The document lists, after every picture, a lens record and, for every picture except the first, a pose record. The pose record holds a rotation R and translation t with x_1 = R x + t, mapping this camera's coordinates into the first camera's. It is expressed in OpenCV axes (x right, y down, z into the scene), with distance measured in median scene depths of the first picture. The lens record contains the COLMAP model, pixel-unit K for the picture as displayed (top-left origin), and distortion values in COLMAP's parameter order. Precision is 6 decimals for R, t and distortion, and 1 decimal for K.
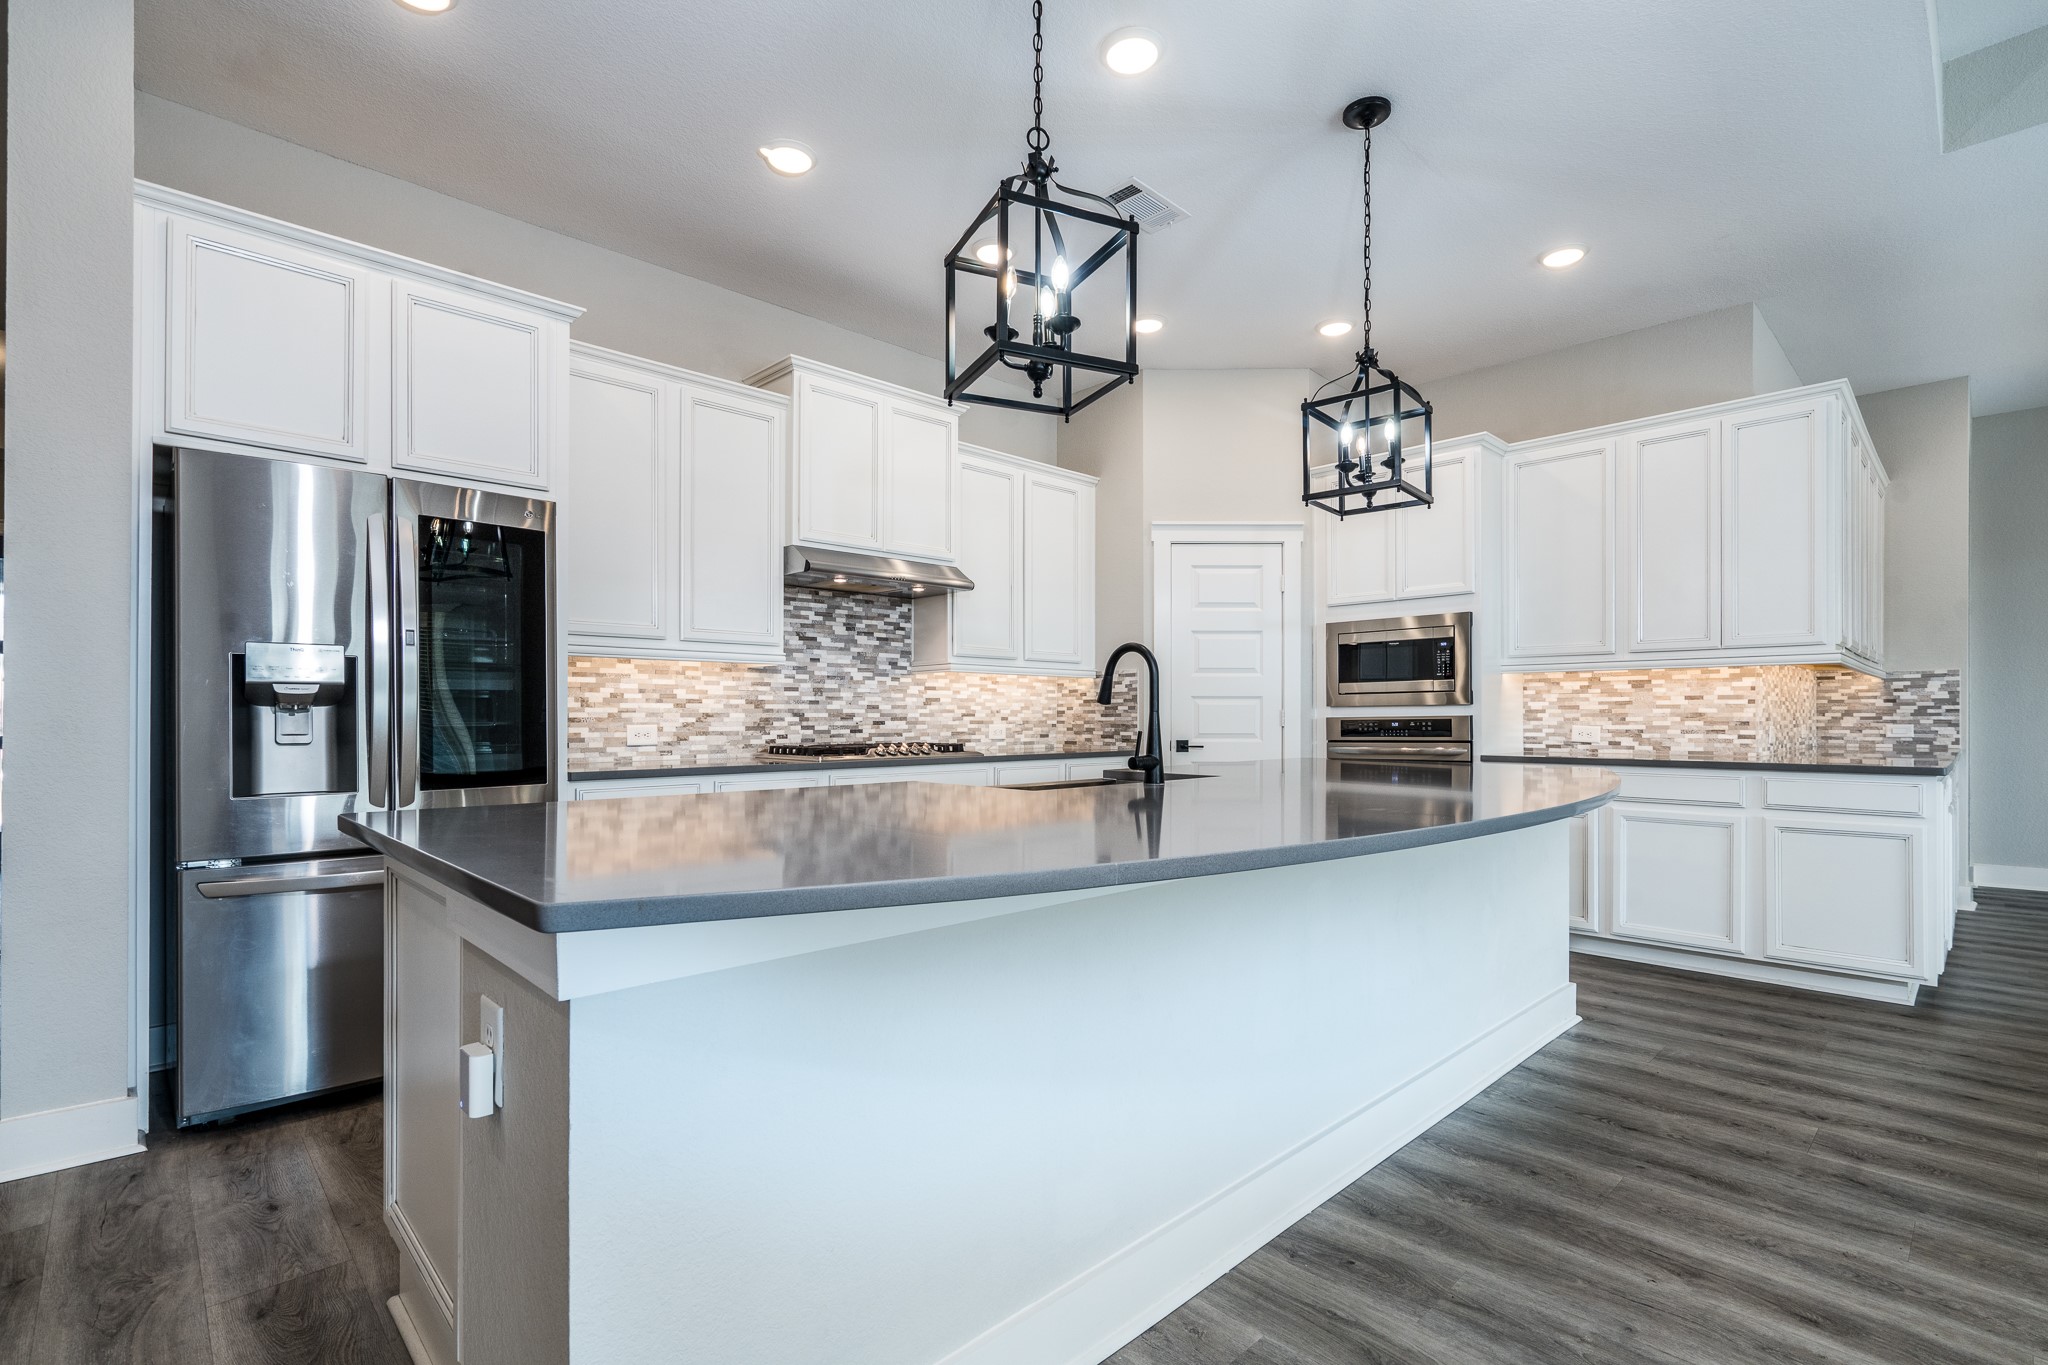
lens RADIAL K [[944.5, 0, 1029.0], [0, 944.5, 717.0], [0, 0, 1]] dist [-0.003384, 0.000874]
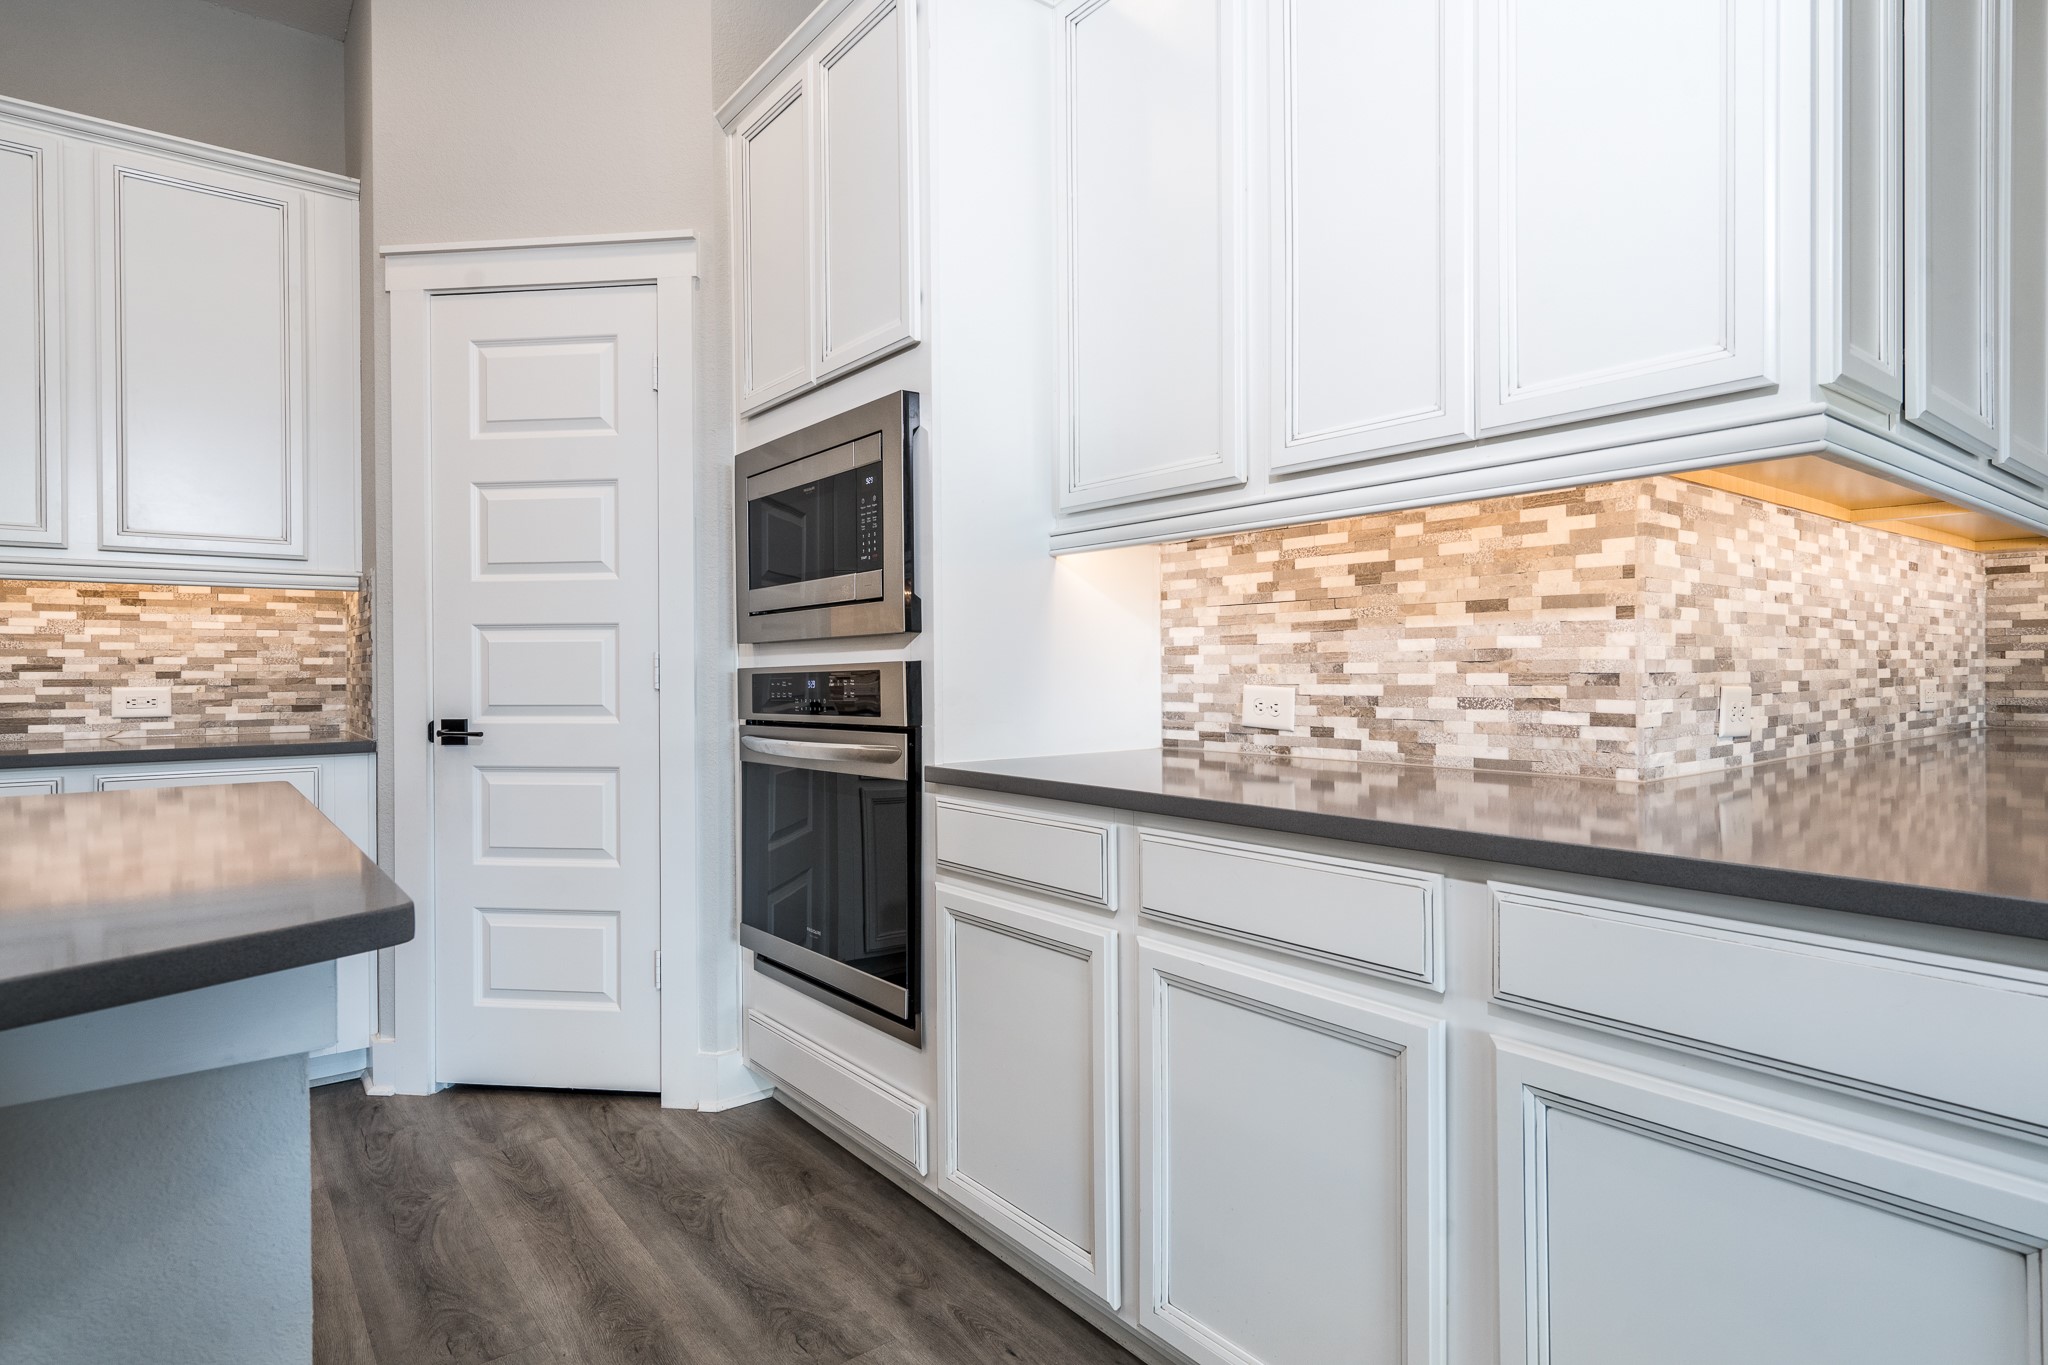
lens RADIAL K [[1091.8, 0, 1023.2], [0, 1091.8, 674.5], [0, 0, 1]] dist [0.008694, -0.001574]
pose [[0.994149, -0.005735, -0.107863, 0.552235], [0.006286, 0.999969, 0.004774, 0.001821], [0.107832, -0.005424, 0.994154, 0.553153]]
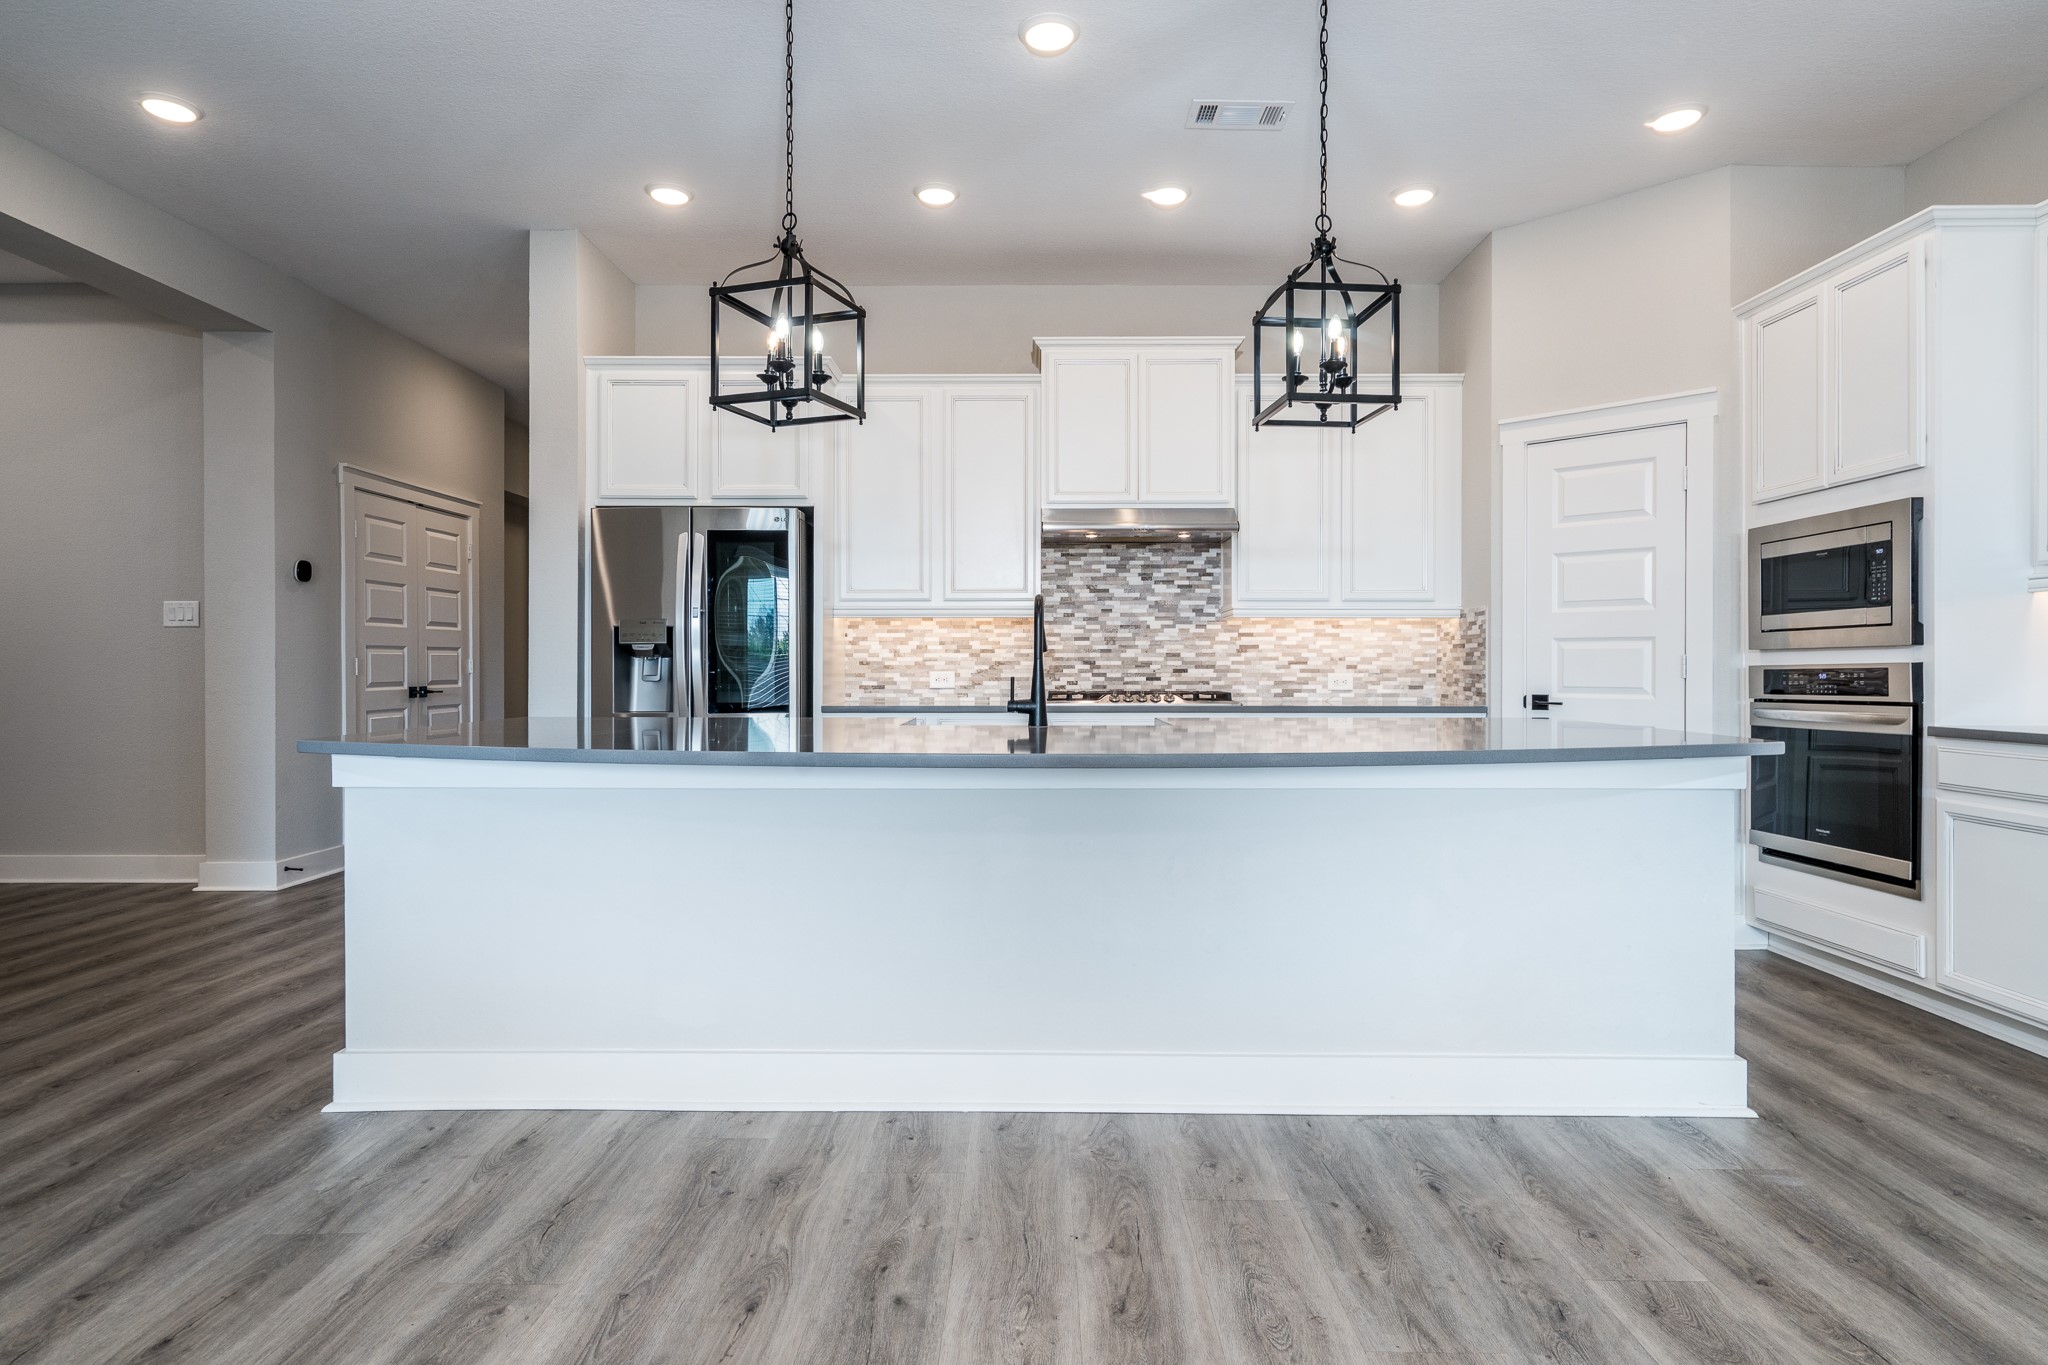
lens RADIAL K [[1105.4, 0, 1021.9], [0, 1105.4, 668.7], [0, 0, 1]] dist [0.003996, 0.001409]
pose [[0.713547, 0.002634, -0.700602, 0.551790], [-0.000640, 0.999995, 0.003107, 0.000418], [0.700607, -0.001769, 0.713545, 0.053116]]
